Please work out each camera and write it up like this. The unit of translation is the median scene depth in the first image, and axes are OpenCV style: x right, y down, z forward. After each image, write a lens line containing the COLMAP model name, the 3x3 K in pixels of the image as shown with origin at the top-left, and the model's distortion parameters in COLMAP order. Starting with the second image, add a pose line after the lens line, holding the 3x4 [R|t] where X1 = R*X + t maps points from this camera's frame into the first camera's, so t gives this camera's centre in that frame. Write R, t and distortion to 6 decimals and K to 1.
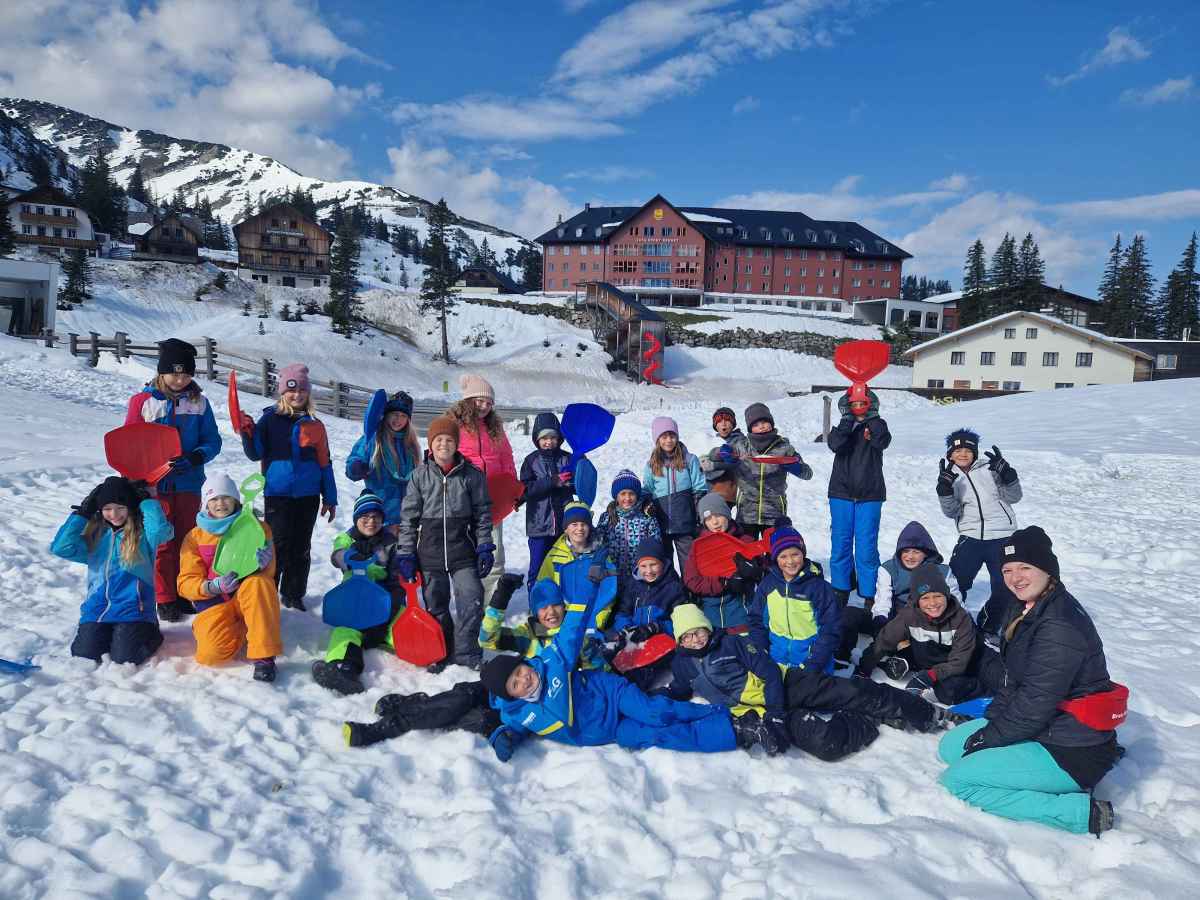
lens RADIAL K [[803.5, 0, 603.4], [0, 803.5, 458.1], [0, 0, 1]] dist [0.072636, -0.059474]
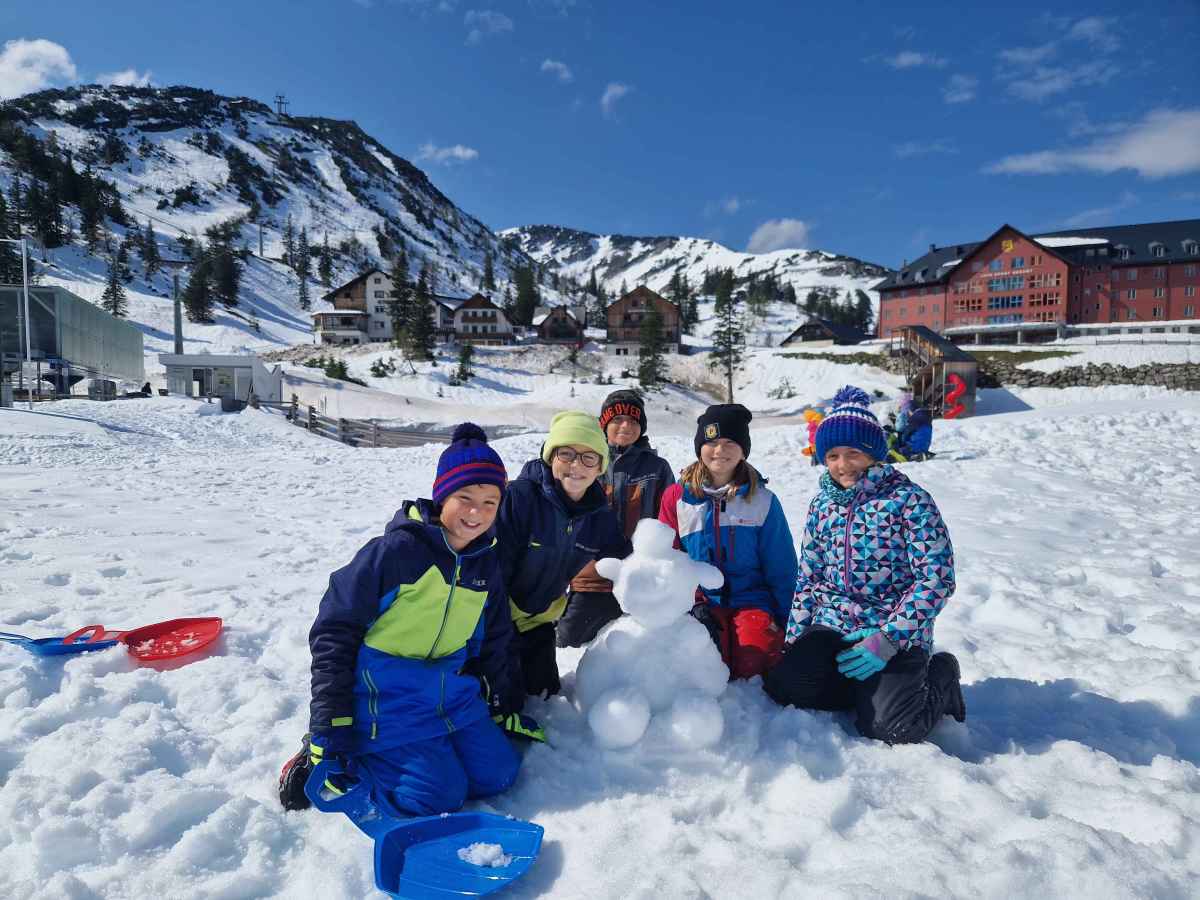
lens RADIAL K [[803.5, 0, 591.3], [0, 803.5, 464.1], [0, 0, 1]] dist [0.072636, -0.059474]
pose [[0.853867, -0.001171, -0.520489, 0.153778], [-0.032575, 0.997917, -0.055684, 0.010861], [0.519470, 0.064501, 0.852051, -0.011213]]
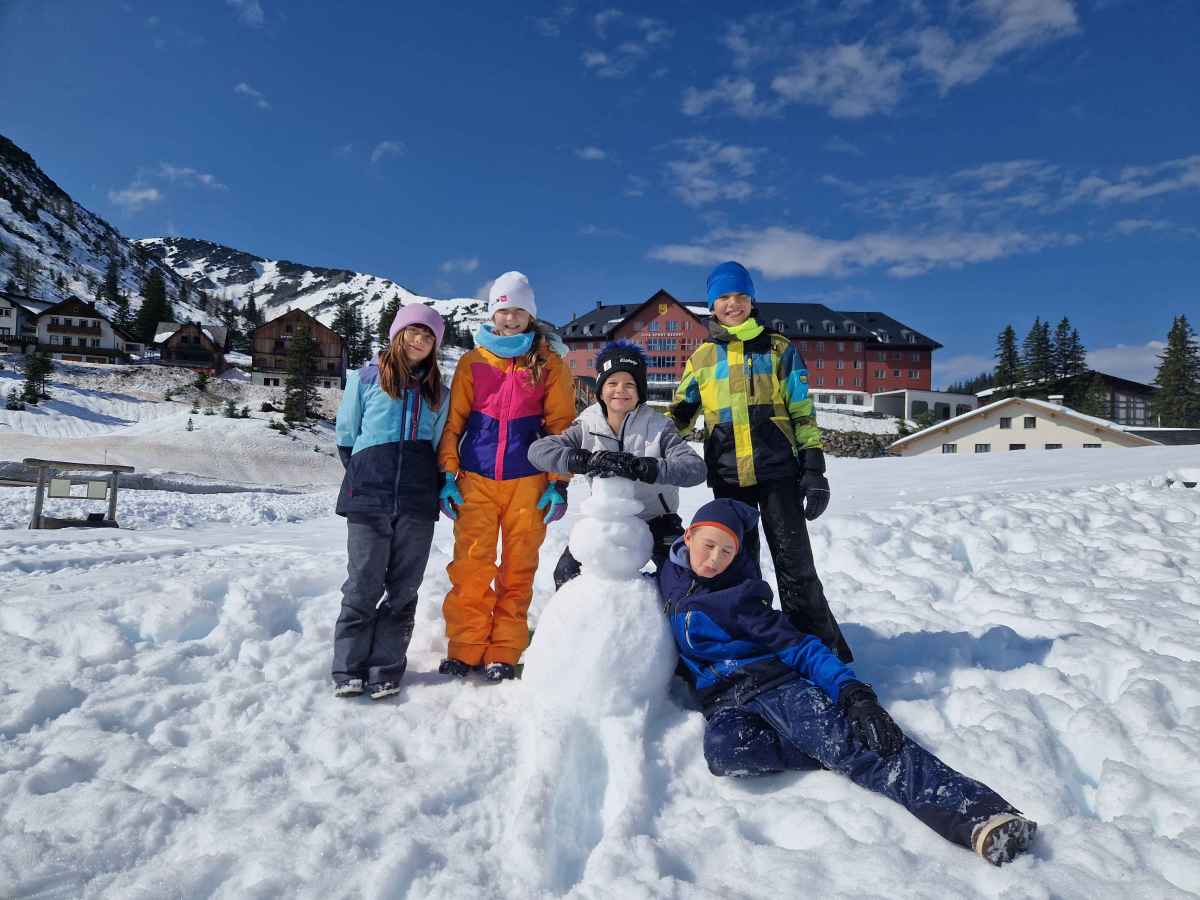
lens RADIAL K [[803.5, 0, 610.6], [0, 803.5, 452.1], [0, 0, 1]] dist [0.072636, -0.059474]
pose [[0.991462, -0.006503, -0.130230, 0.137054], [-0.011146, 0.990873, -0.134338, 0.000178], [0.129915, 0.134642, 0.982341, 0.064962]]
